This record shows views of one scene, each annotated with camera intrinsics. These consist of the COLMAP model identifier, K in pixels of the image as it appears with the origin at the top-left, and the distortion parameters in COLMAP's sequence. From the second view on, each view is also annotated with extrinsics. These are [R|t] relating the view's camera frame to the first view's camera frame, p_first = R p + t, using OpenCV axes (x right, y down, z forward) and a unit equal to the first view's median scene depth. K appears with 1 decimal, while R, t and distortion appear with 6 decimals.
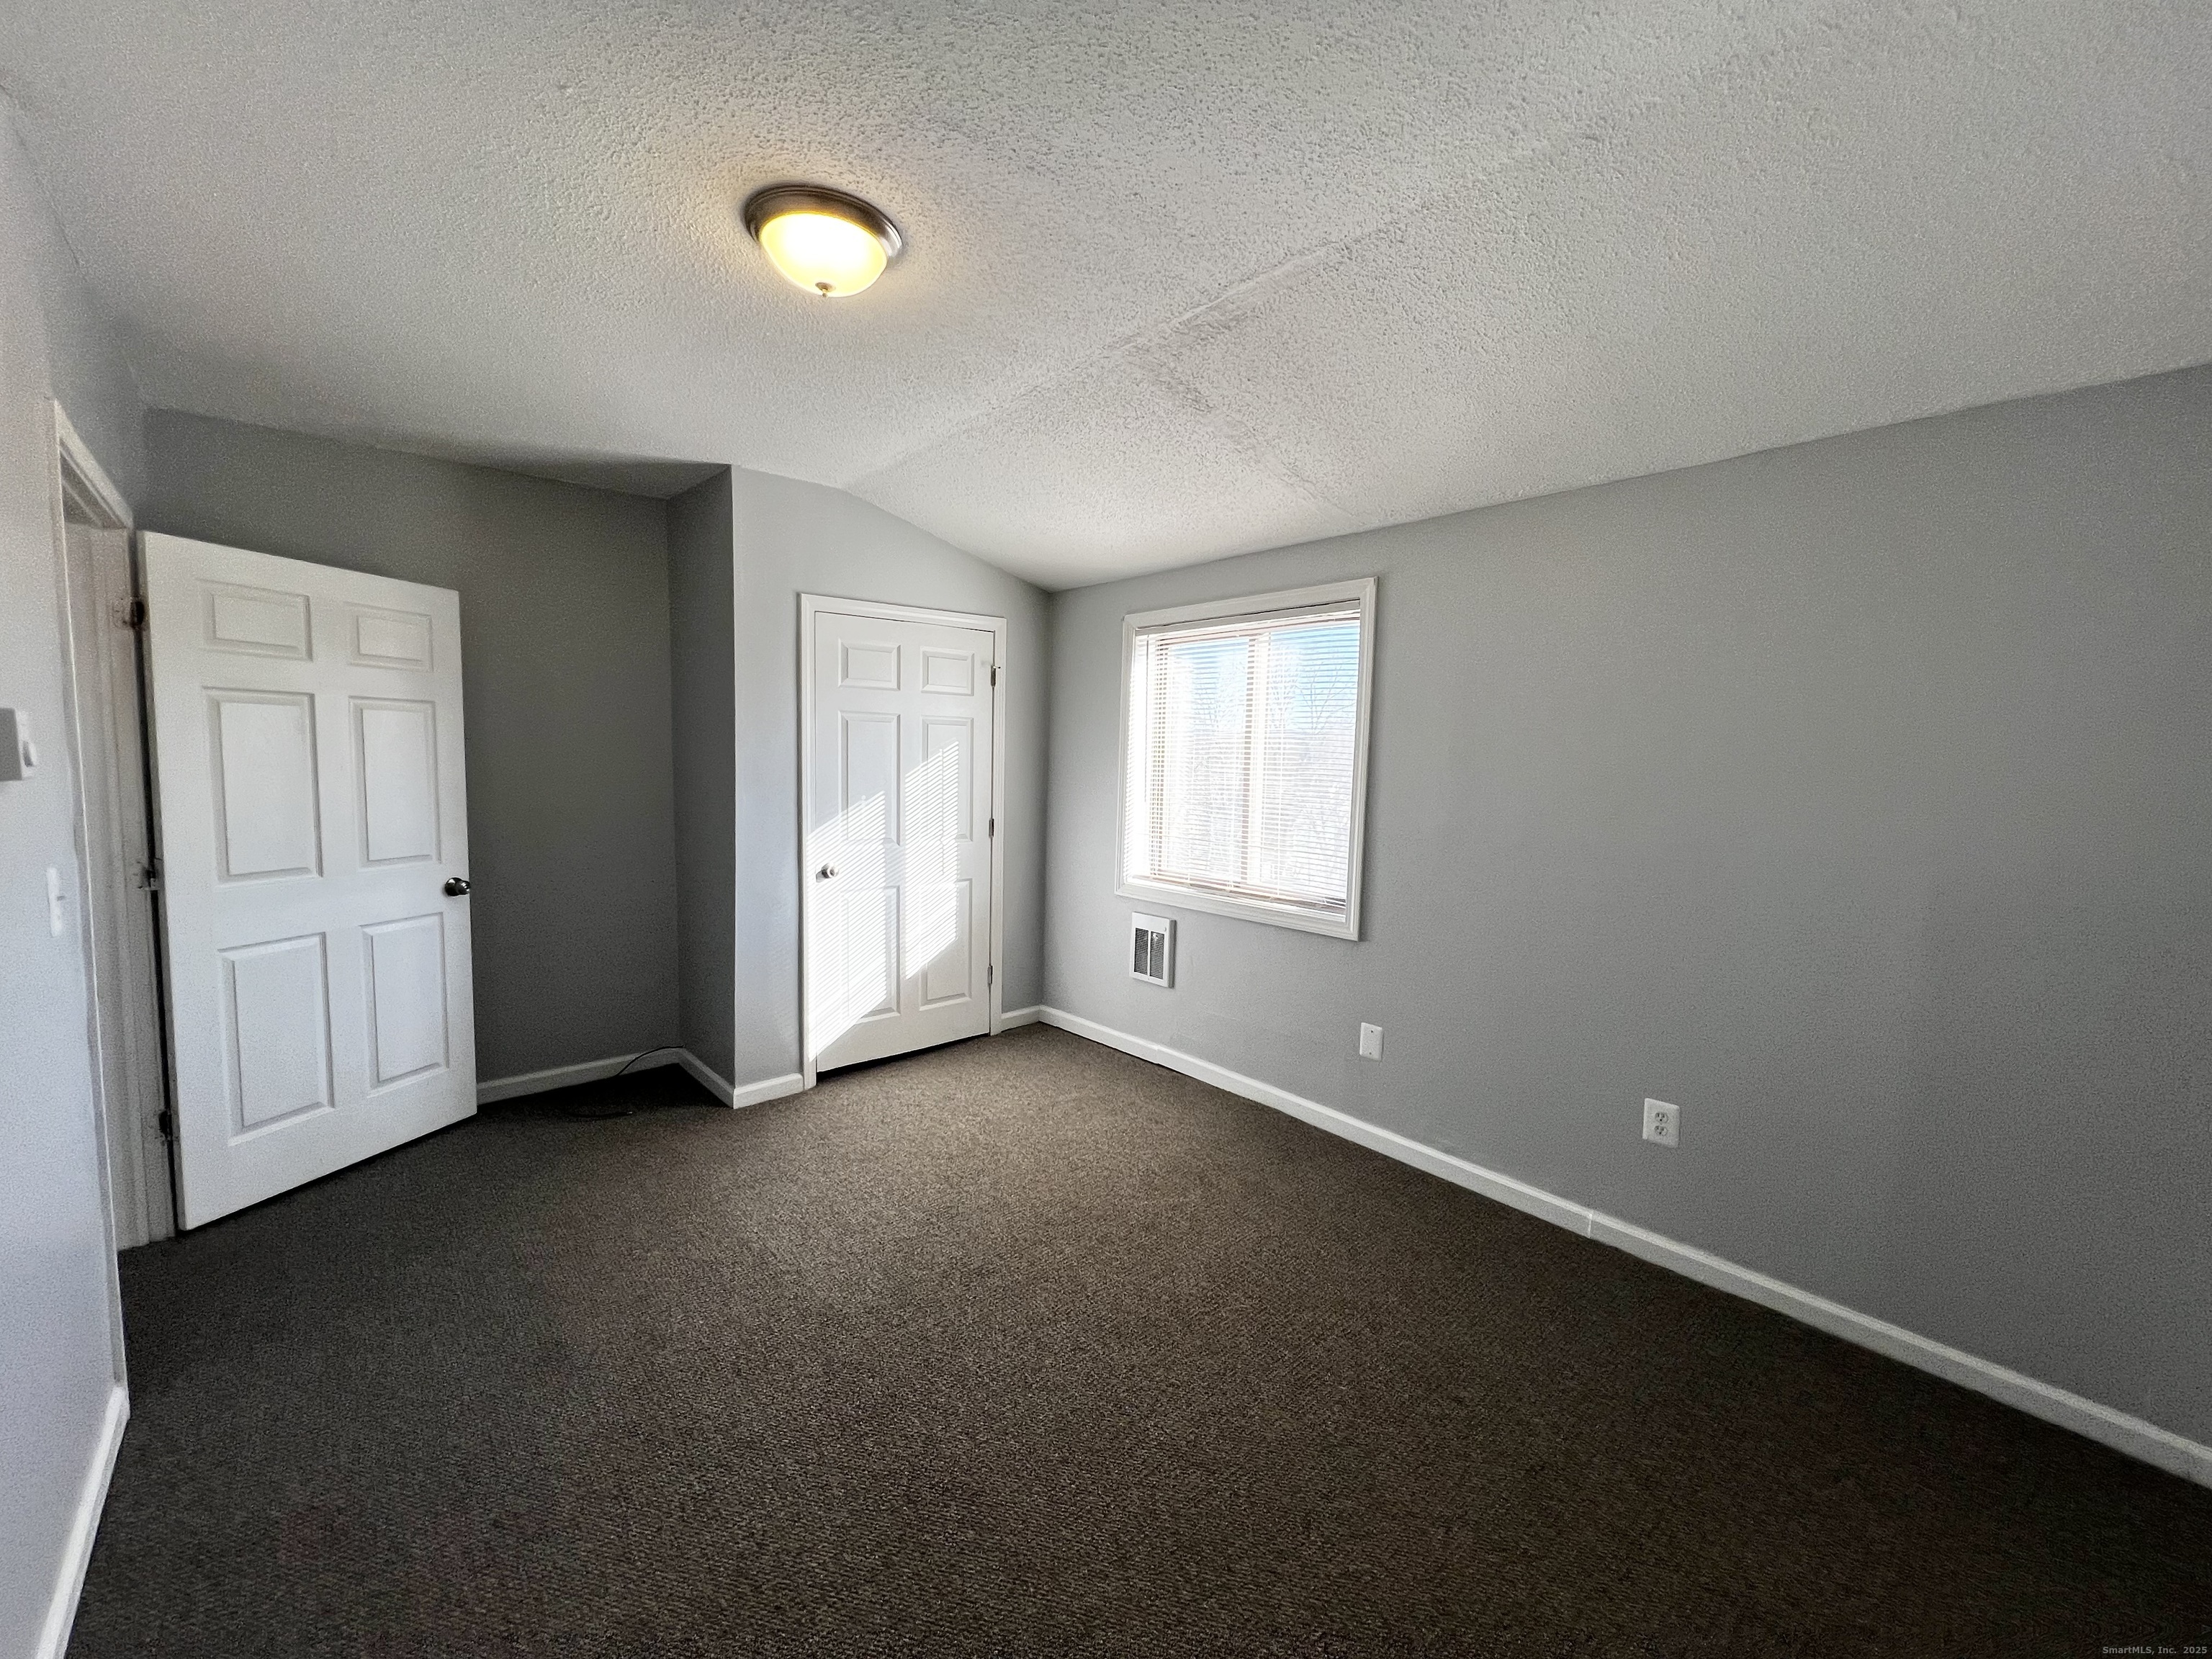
lens RADIAL K [[932.3, 0, 1097.9], [0, 932.3, 820.0], [0, 0, 1]] dist [0.000098, 0.000047]
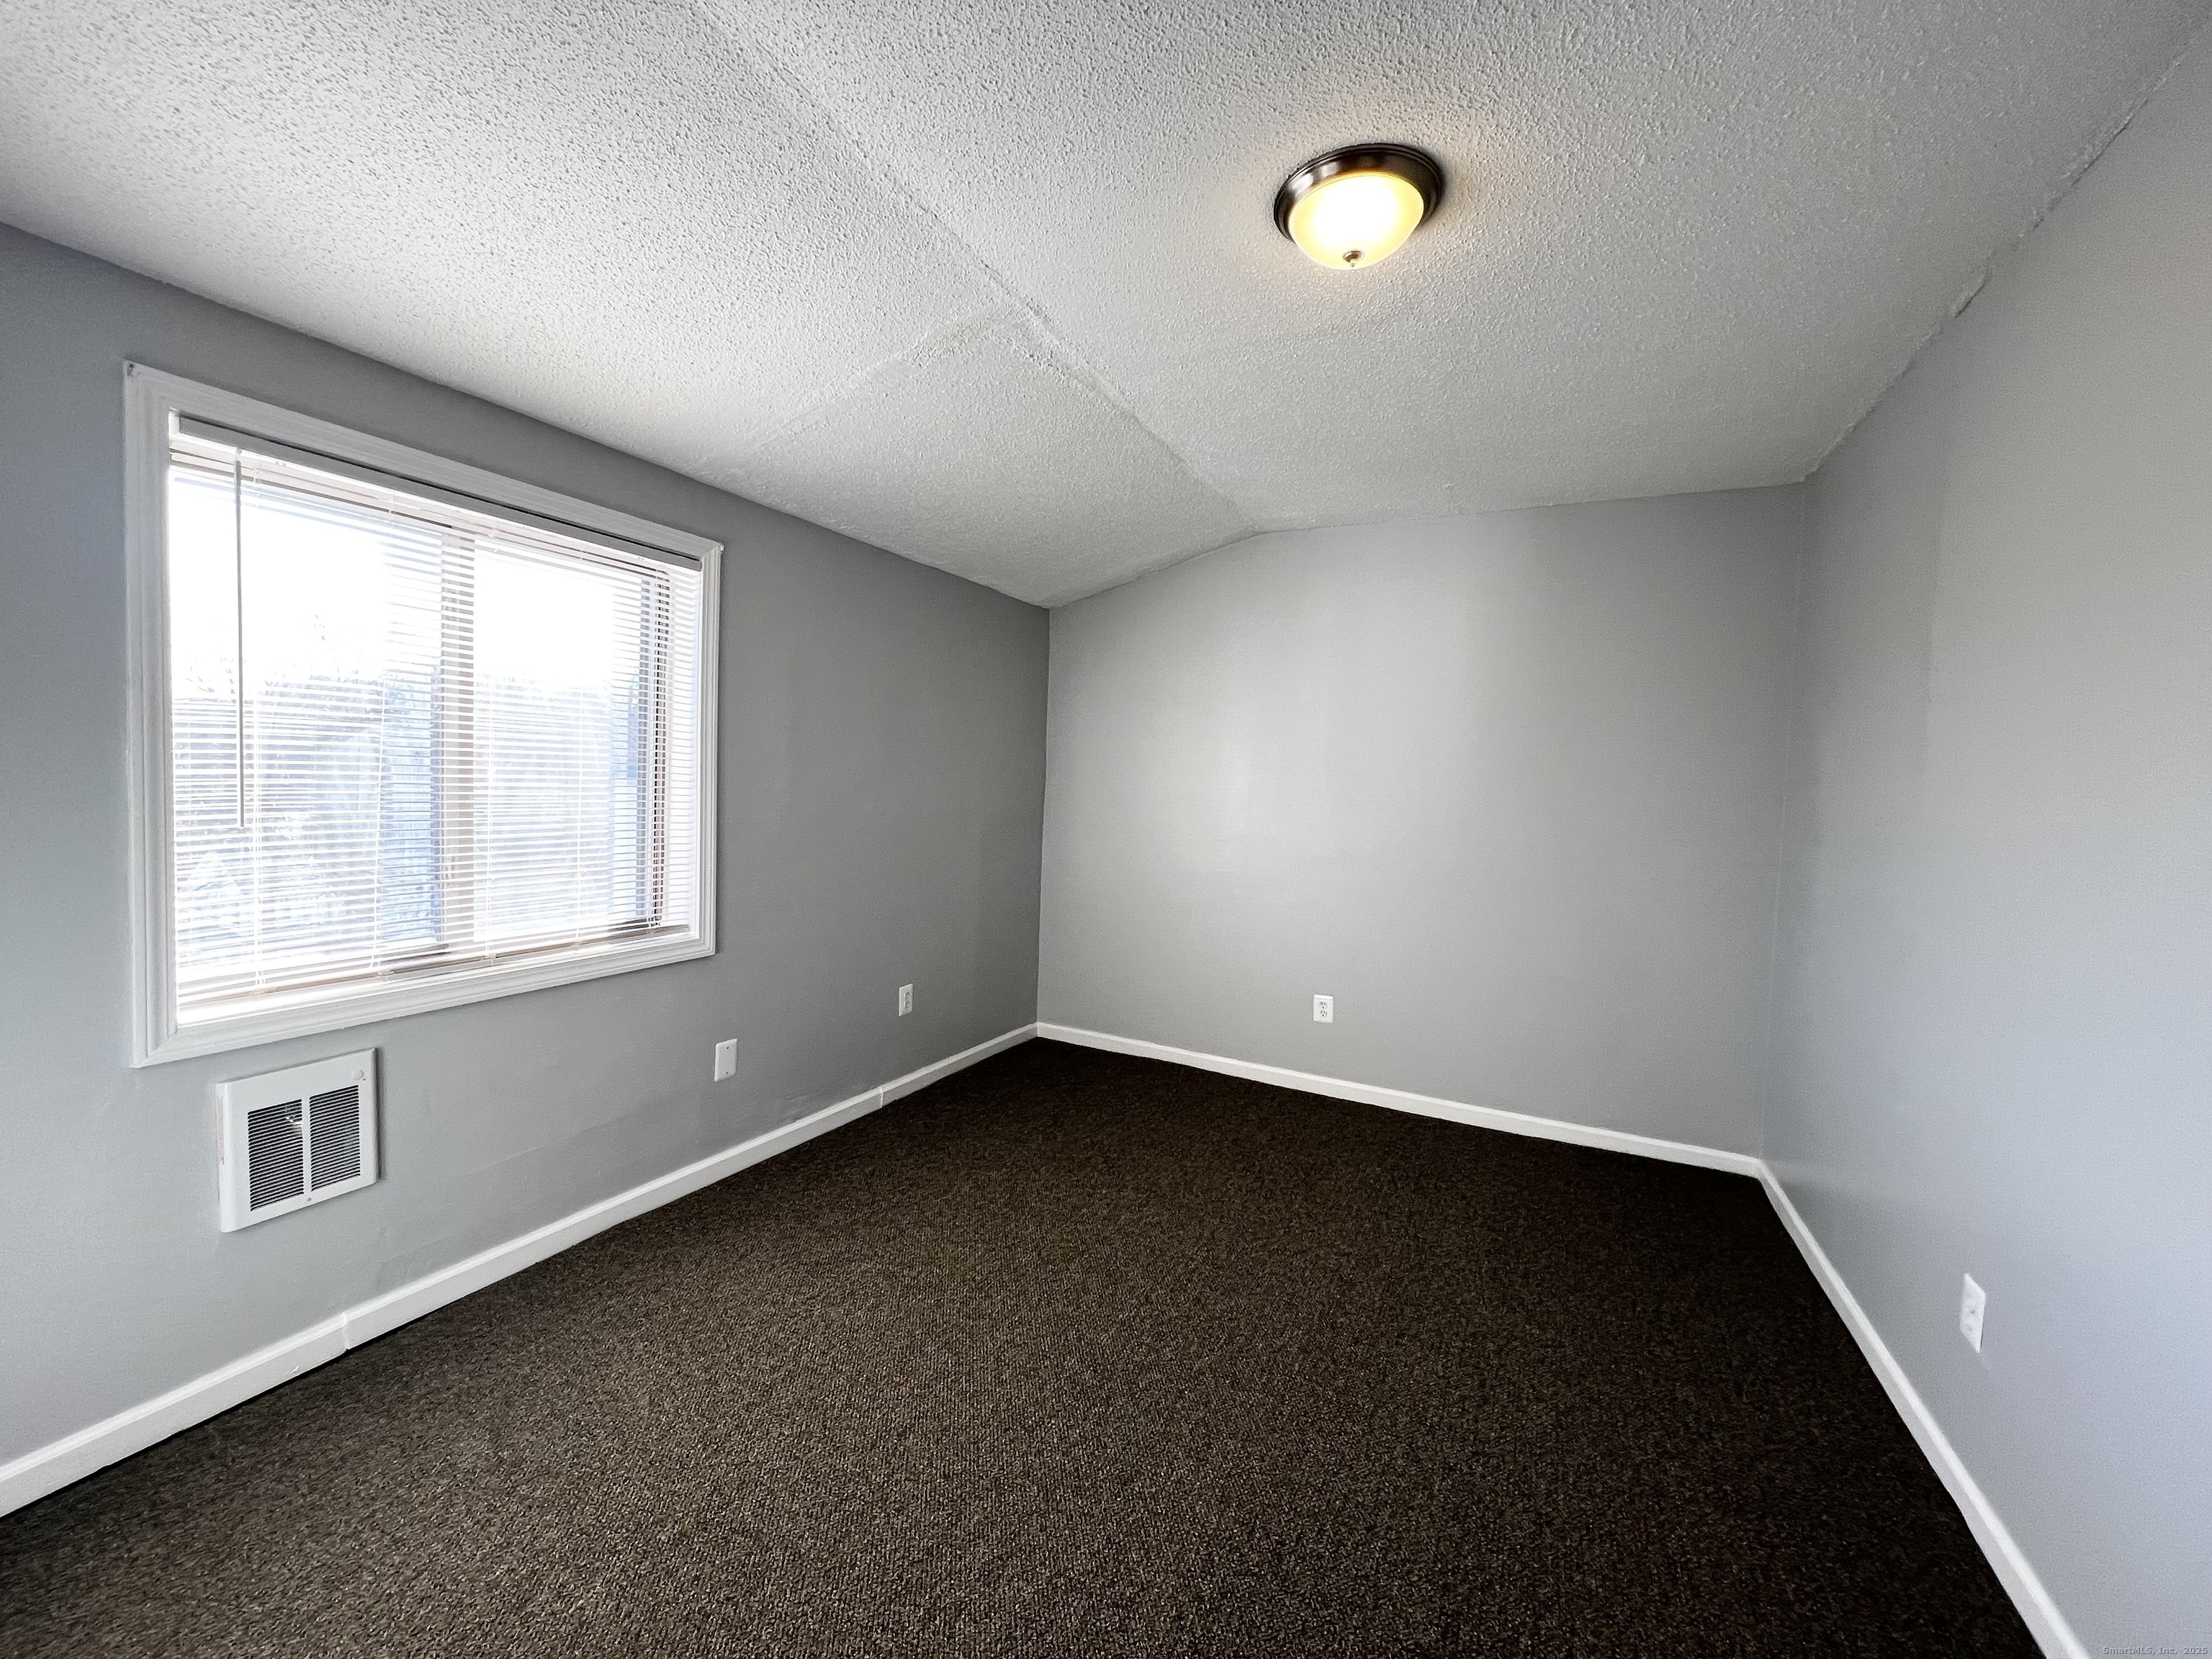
lens RADIAL K [[932.3, 0, 1097.9], [0, 932.3, 820.0], [0, 0, 1]] dist [0.000098, 0.000047]
pose [[-0.417045, -0.067113, 0.906405, -0.590671], [0.029545, 0.995742, 0.087321, -0.055295], [-0.908406, 0.063196, -0.413286, 0.920742]]
